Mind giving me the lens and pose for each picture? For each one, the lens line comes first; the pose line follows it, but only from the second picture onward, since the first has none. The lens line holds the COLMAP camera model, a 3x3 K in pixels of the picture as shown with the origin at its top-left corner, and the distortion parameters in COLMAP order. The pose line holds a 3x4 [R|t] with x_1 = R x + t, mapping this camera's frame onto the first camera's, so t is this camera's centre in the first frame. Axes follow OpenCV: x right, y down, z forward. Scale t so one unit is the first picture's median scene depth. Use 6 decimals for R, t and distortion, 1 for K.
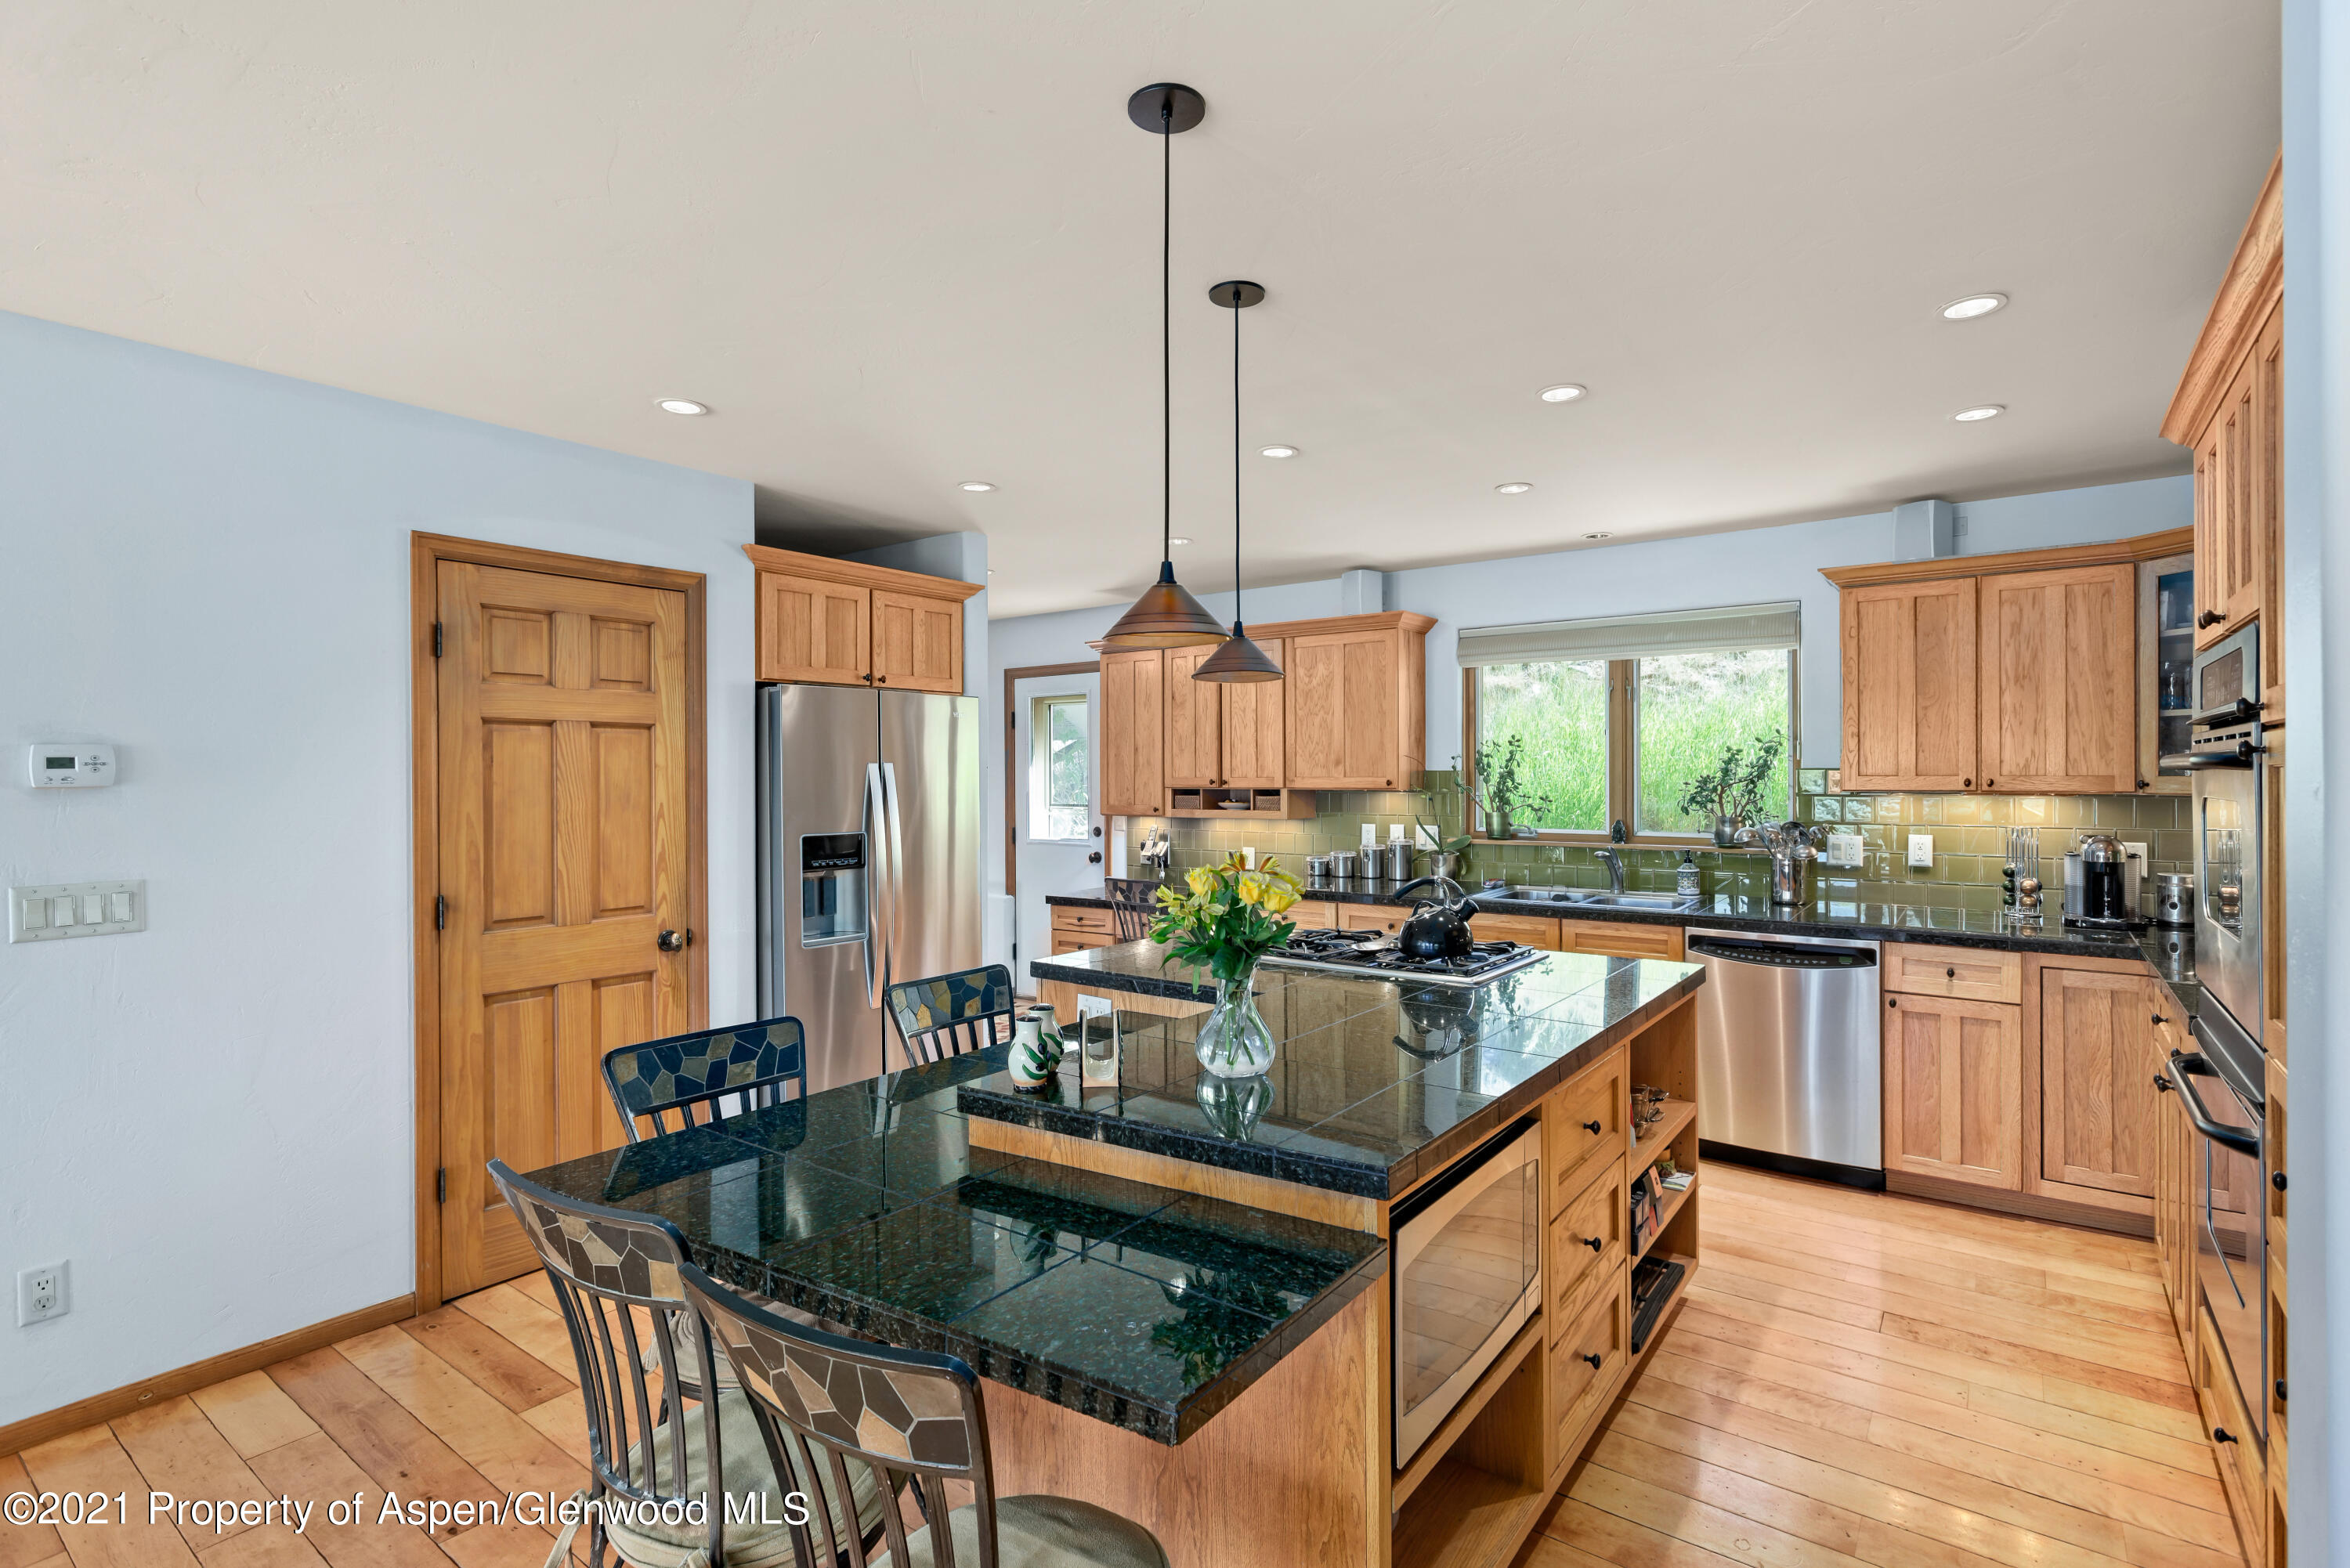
lens RADIAL K [[1133.7, 0, 1172.1], [0, 1133.7, 776.1], [0, 0, 1]] dist [-0.000184, 0.000274]
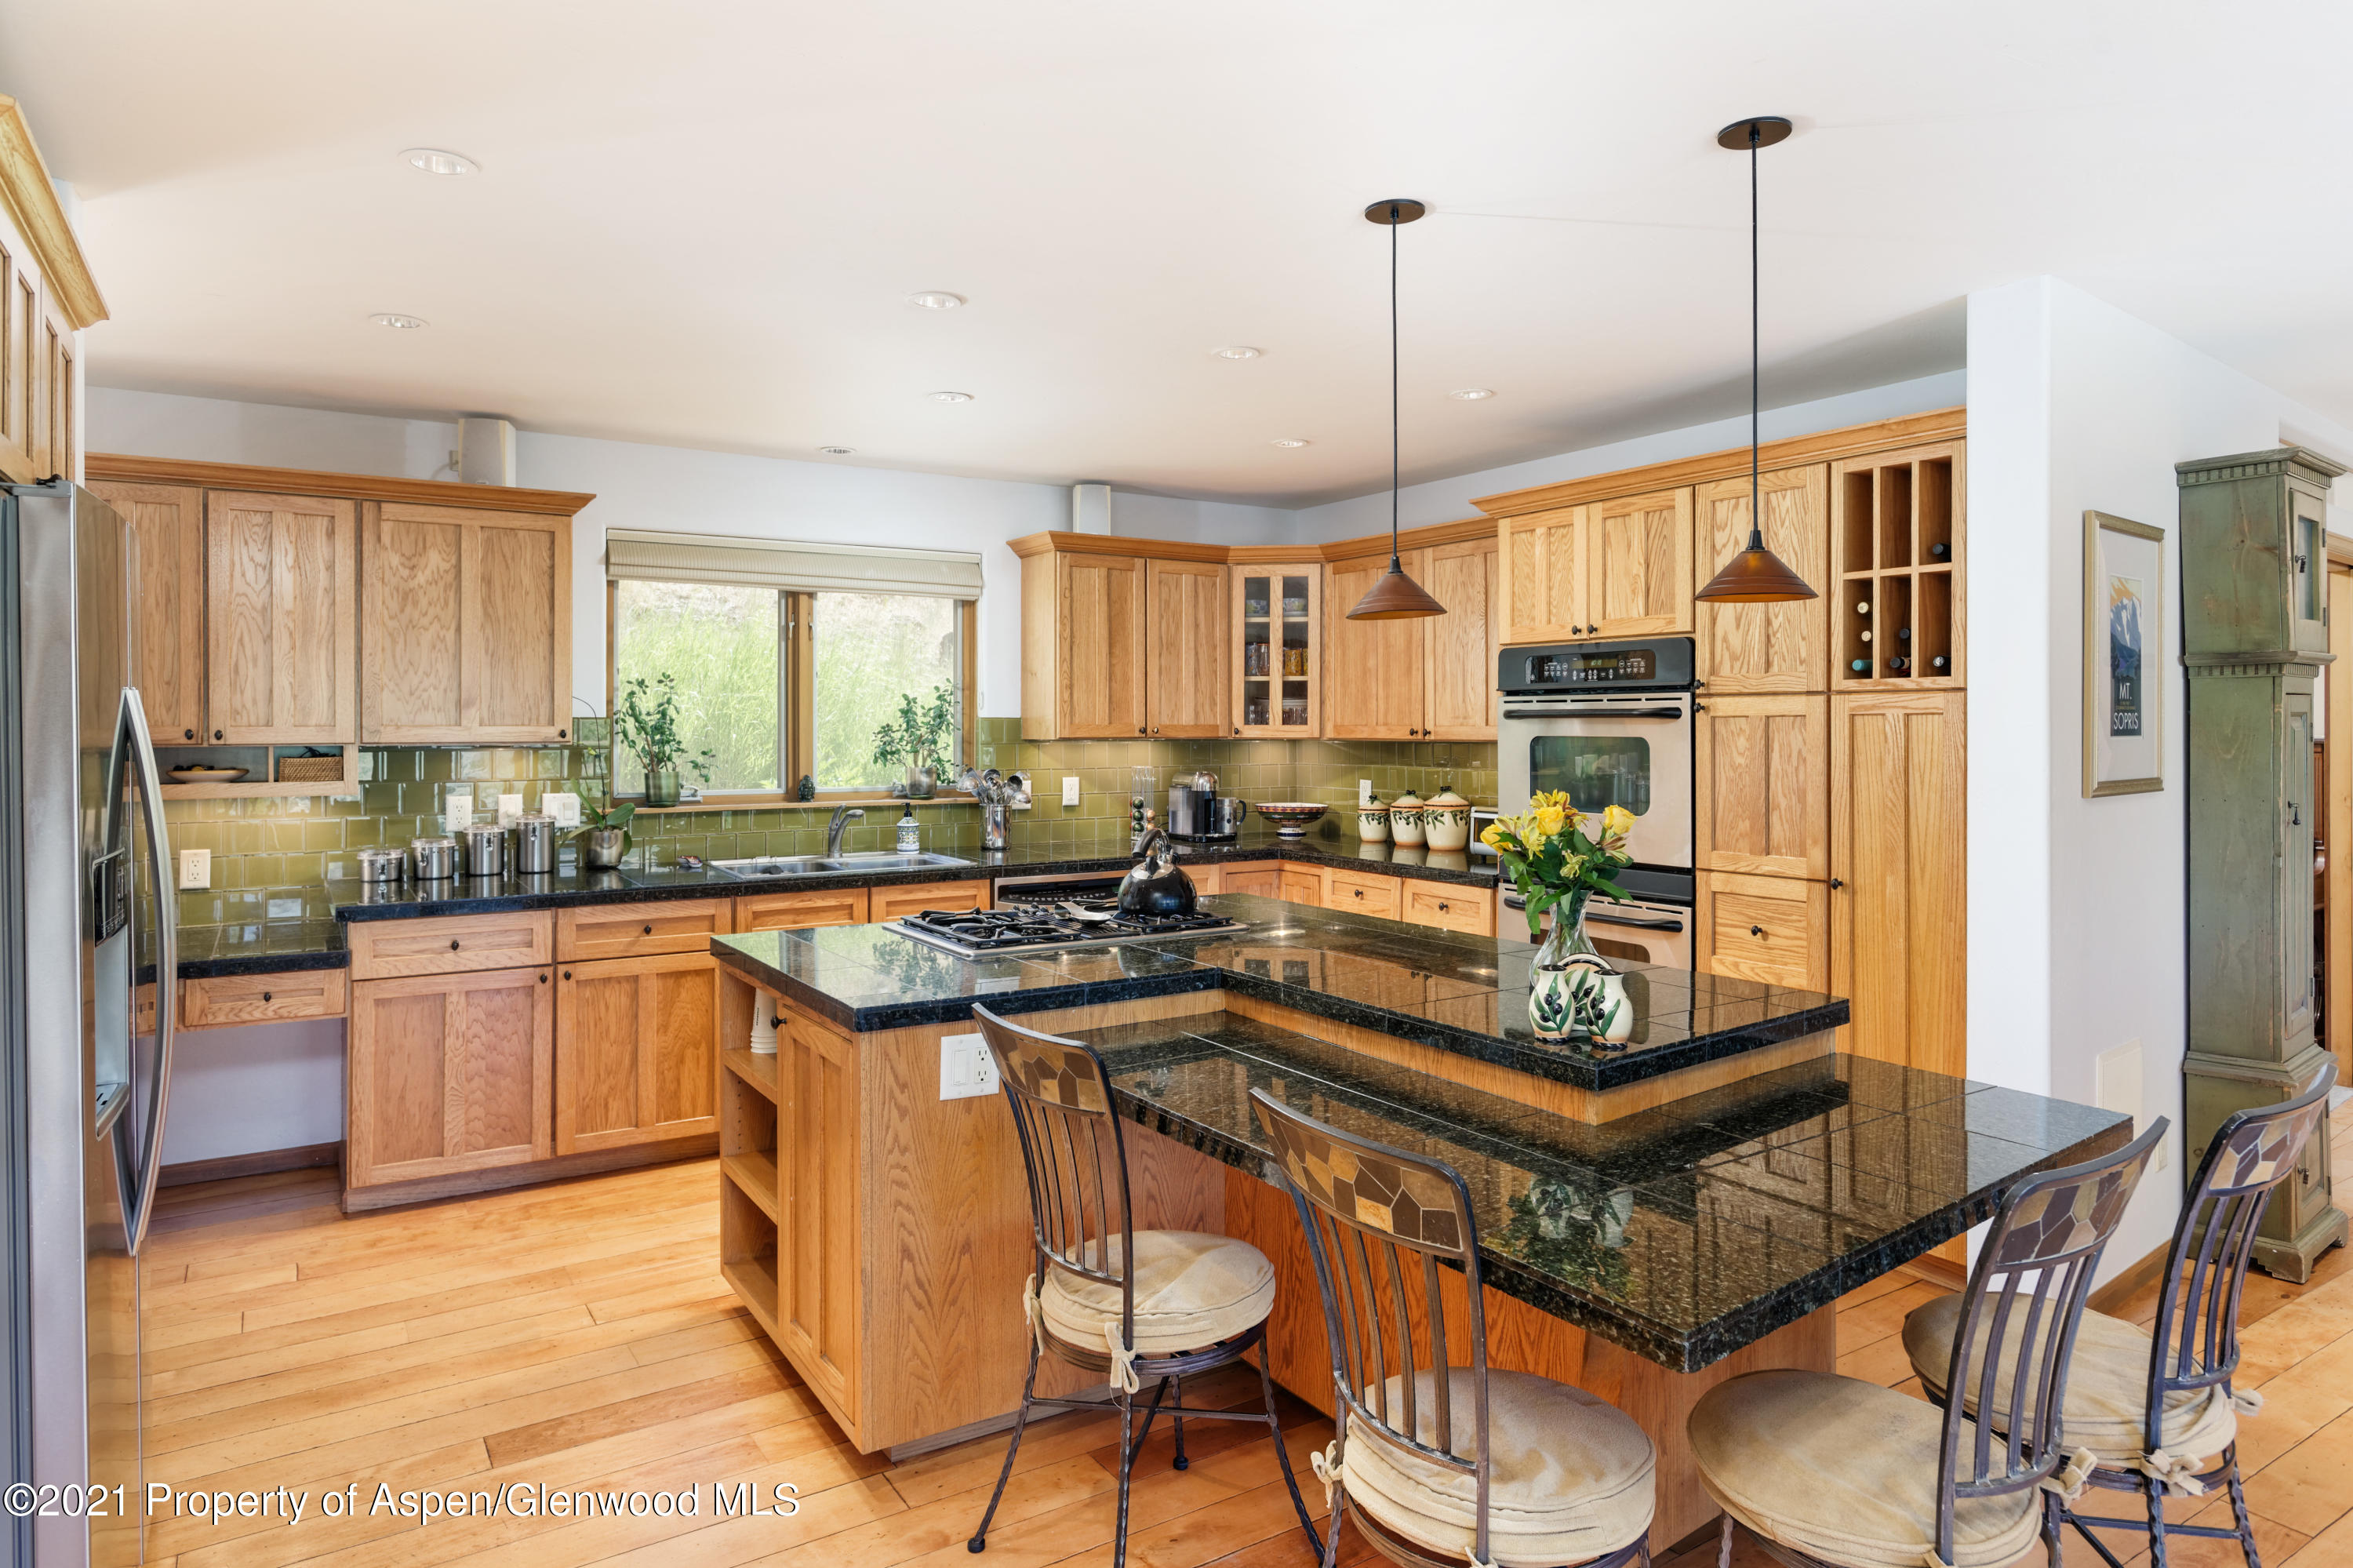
lens RADIAL K [[1378.8, 0, 1164.4], [0, 1378.8, 724.7], [0, 0, 1]] dist [-0.004263, -0.000221]
pose [[0.358324, 0.000890, 0.933597, -0.517204], [-0.000949, 0.999999, -0.000589, 0.000232], [-0.933597, -0.000675, 0.358325, 0.368005]]
